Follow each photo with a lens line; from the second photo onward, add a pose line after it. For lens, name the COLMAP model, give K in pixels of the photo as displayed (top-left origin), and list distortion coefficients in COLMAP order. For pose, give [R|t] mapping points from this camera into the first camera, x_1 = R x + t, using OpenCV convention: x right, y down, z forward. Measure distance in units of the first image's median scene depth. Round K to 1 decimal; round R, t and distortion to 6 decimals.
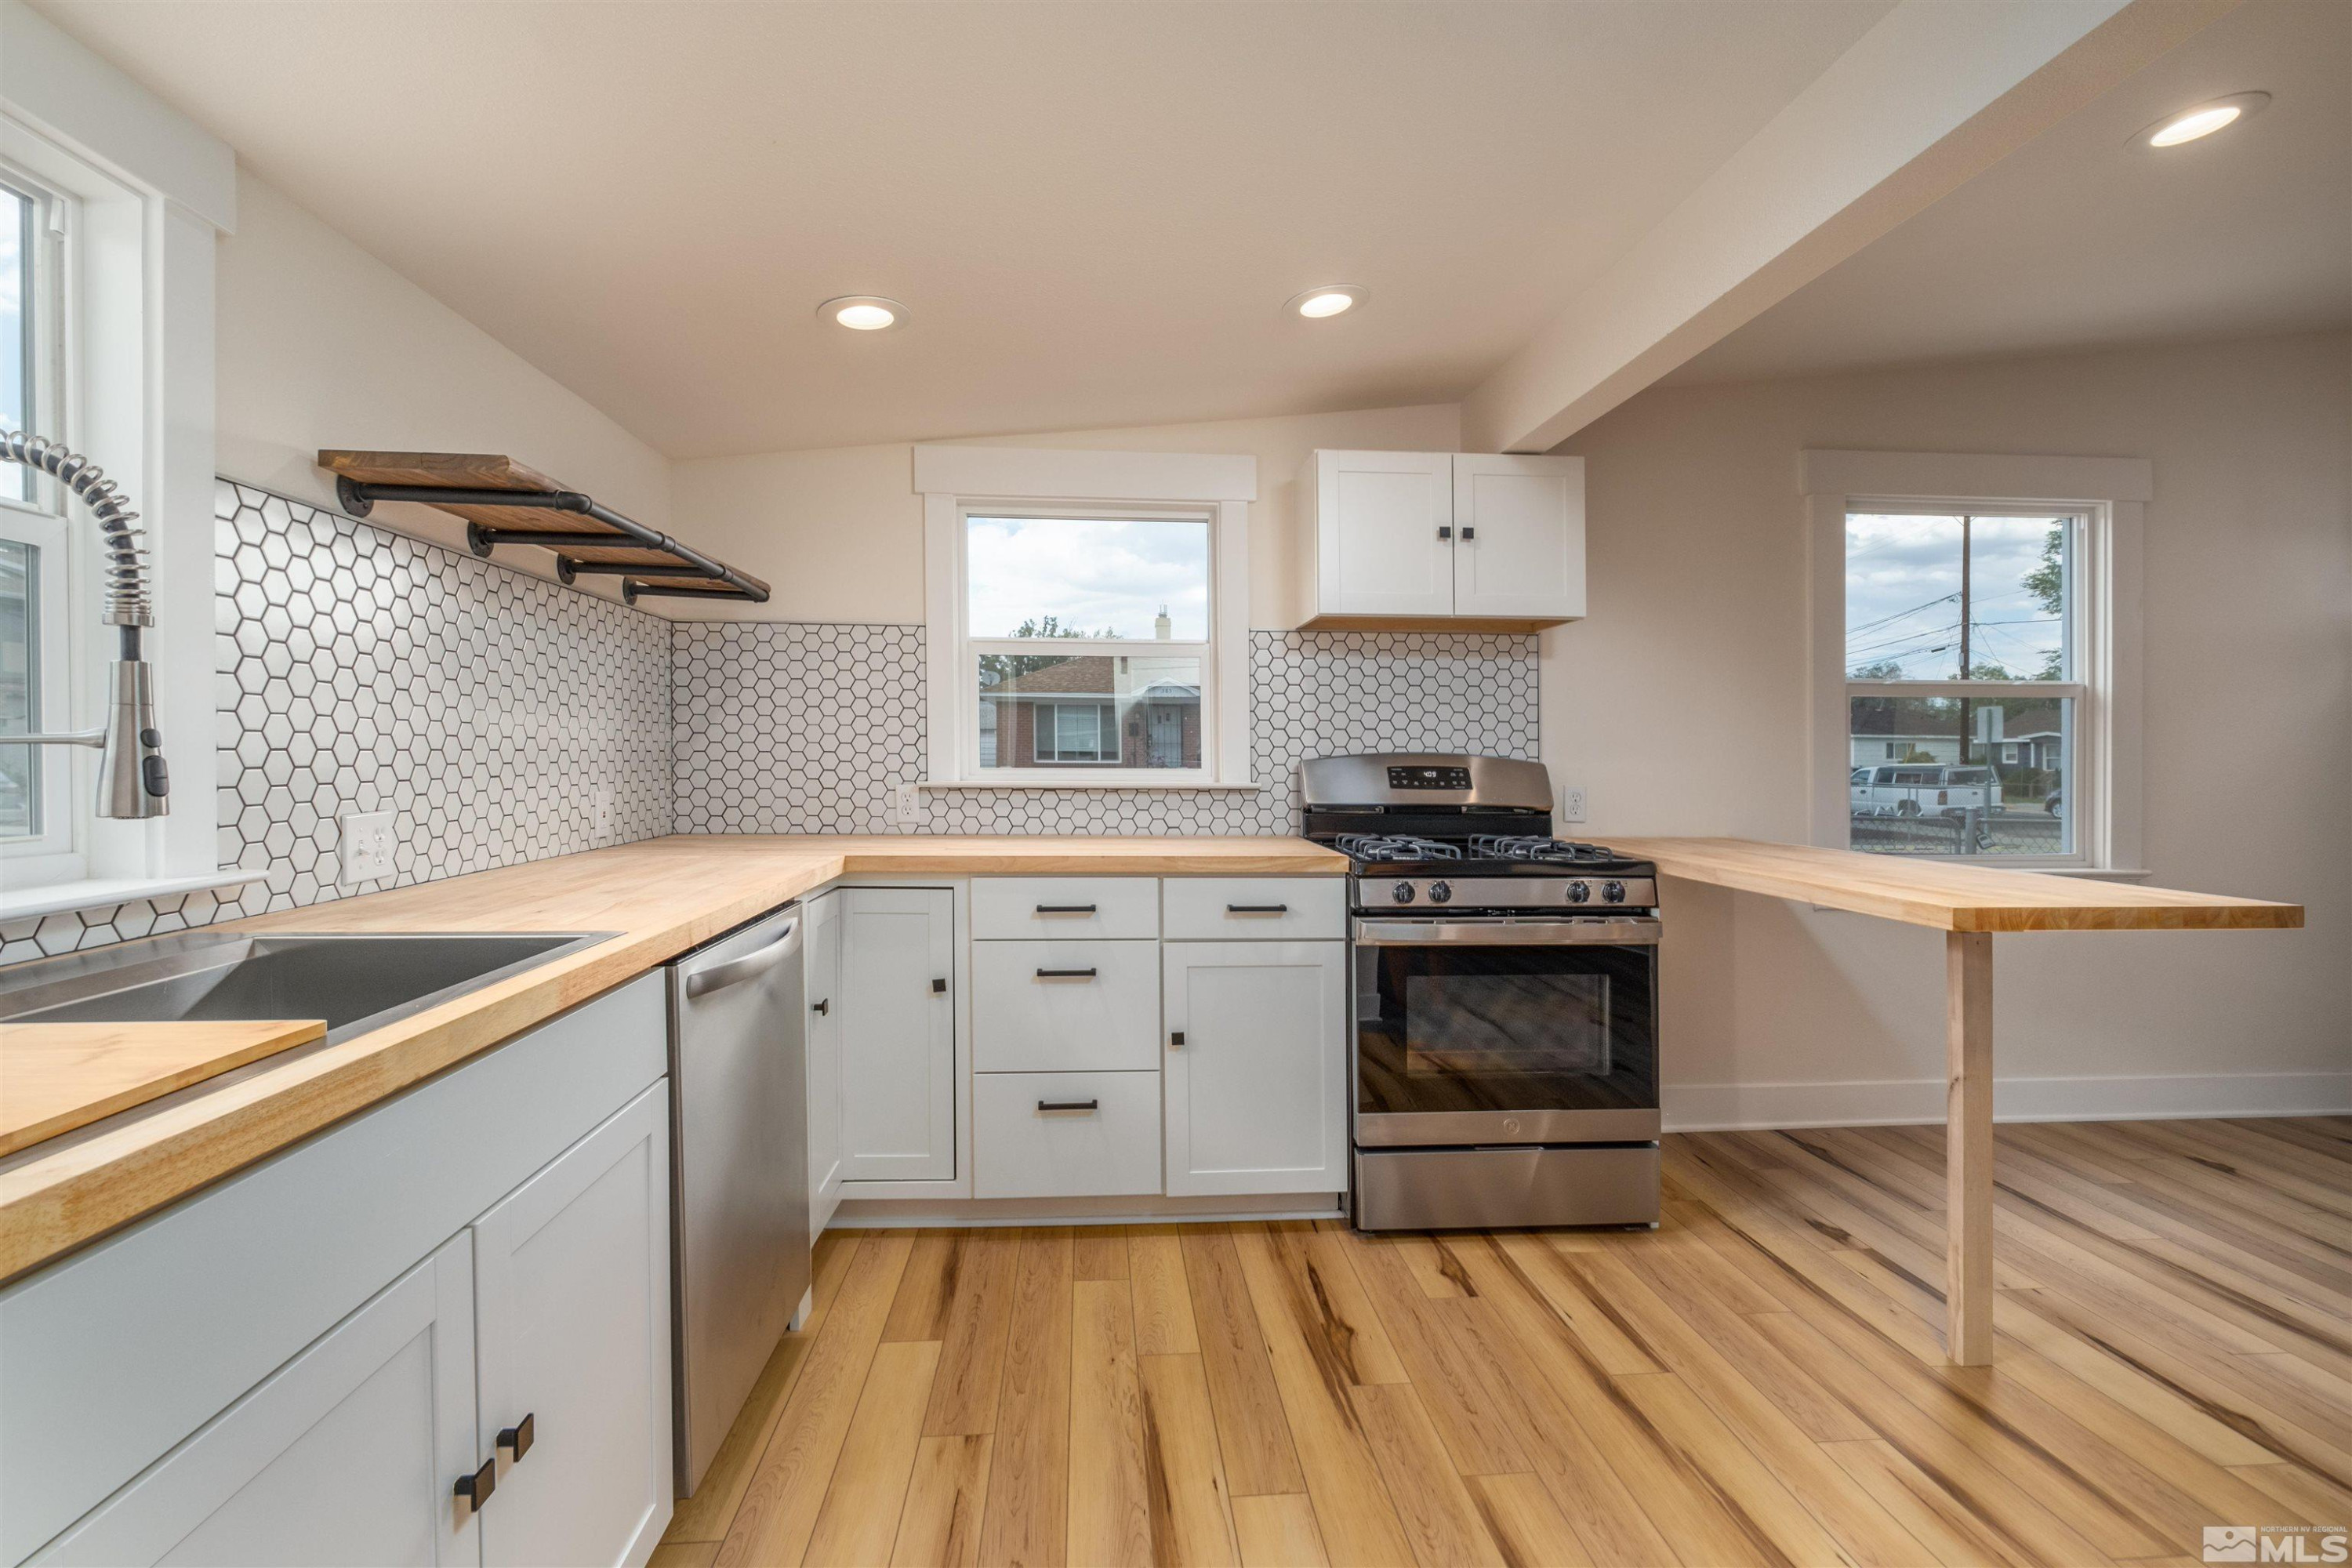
lens RADIAL K [[1023.7, 0, 1175.2], [0, 1023.7, 739.4], [0, 0, 1]] dist [-0.001599, -0.000179]
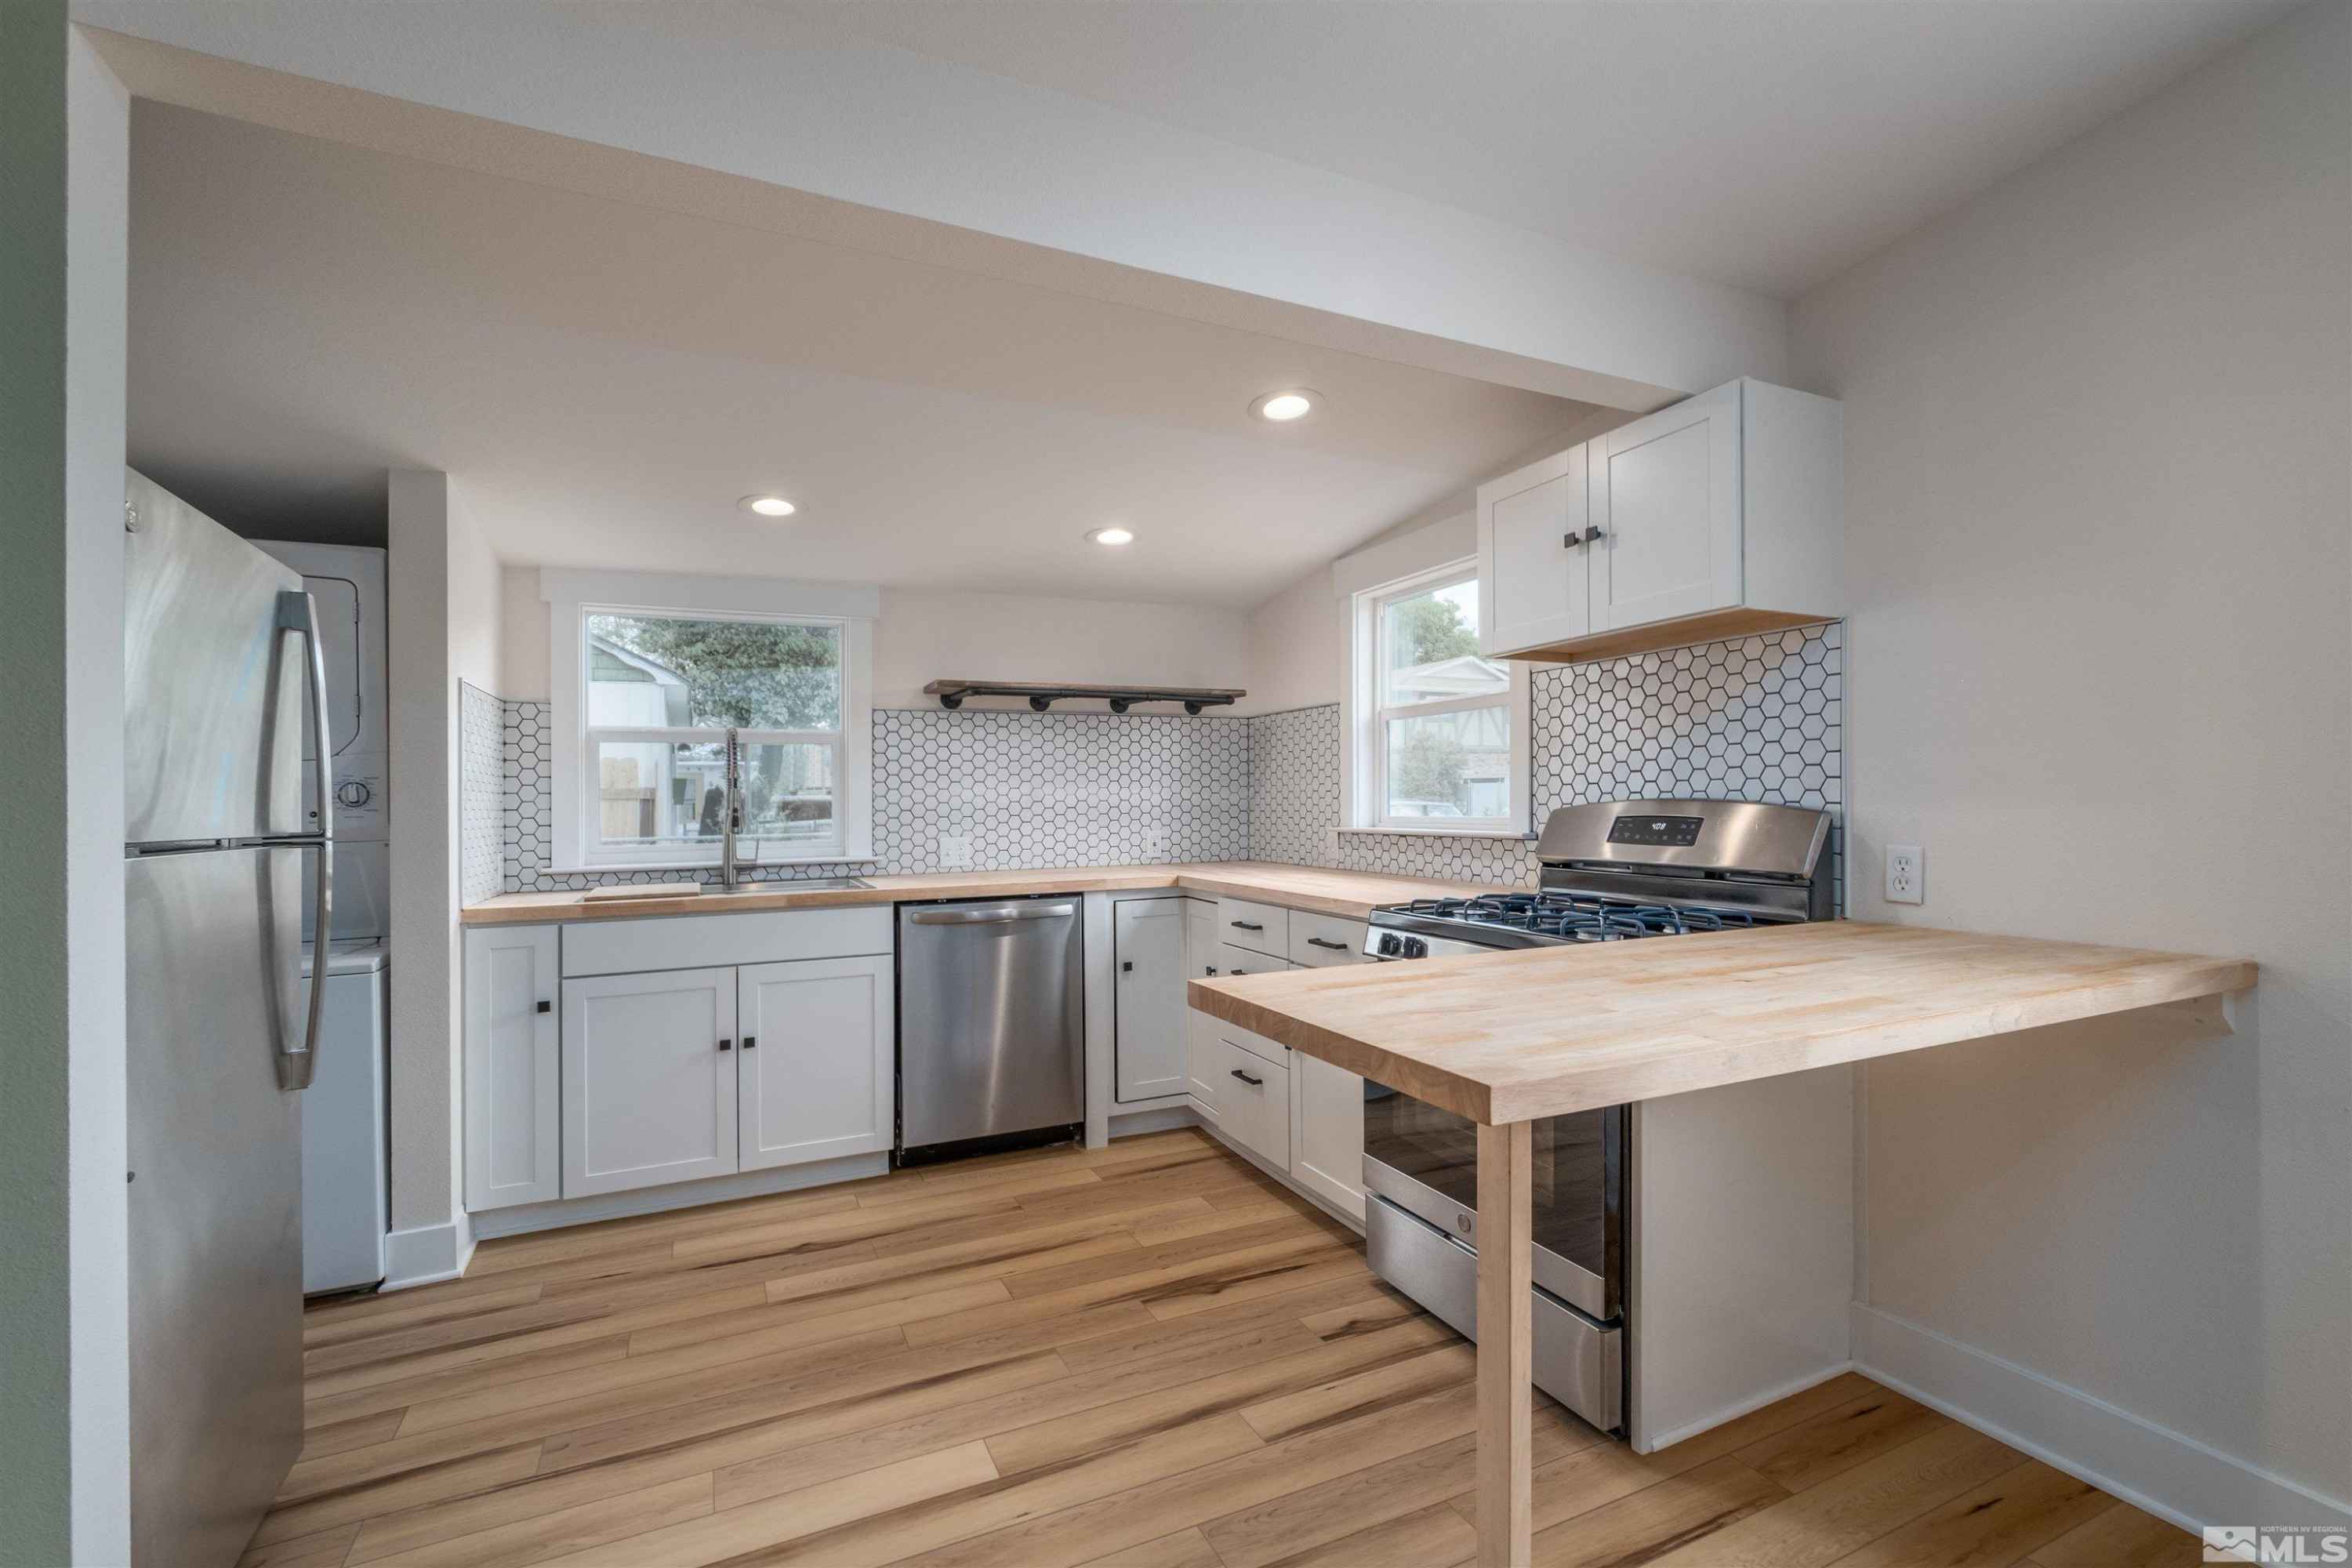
lens RADIAL K [[1025.5, 0, 1182.1], [0, 1025.5, 769.0], [0, 0, 1]] dist [-0.001510, -0.000103]
pose [[0.358156, -0.040346, -0.932789, 0.877093], [0.029611, 0.999054, -0.031843, 0.004076], [0.933192, -0.016216, 0.359012, 0.368860]]
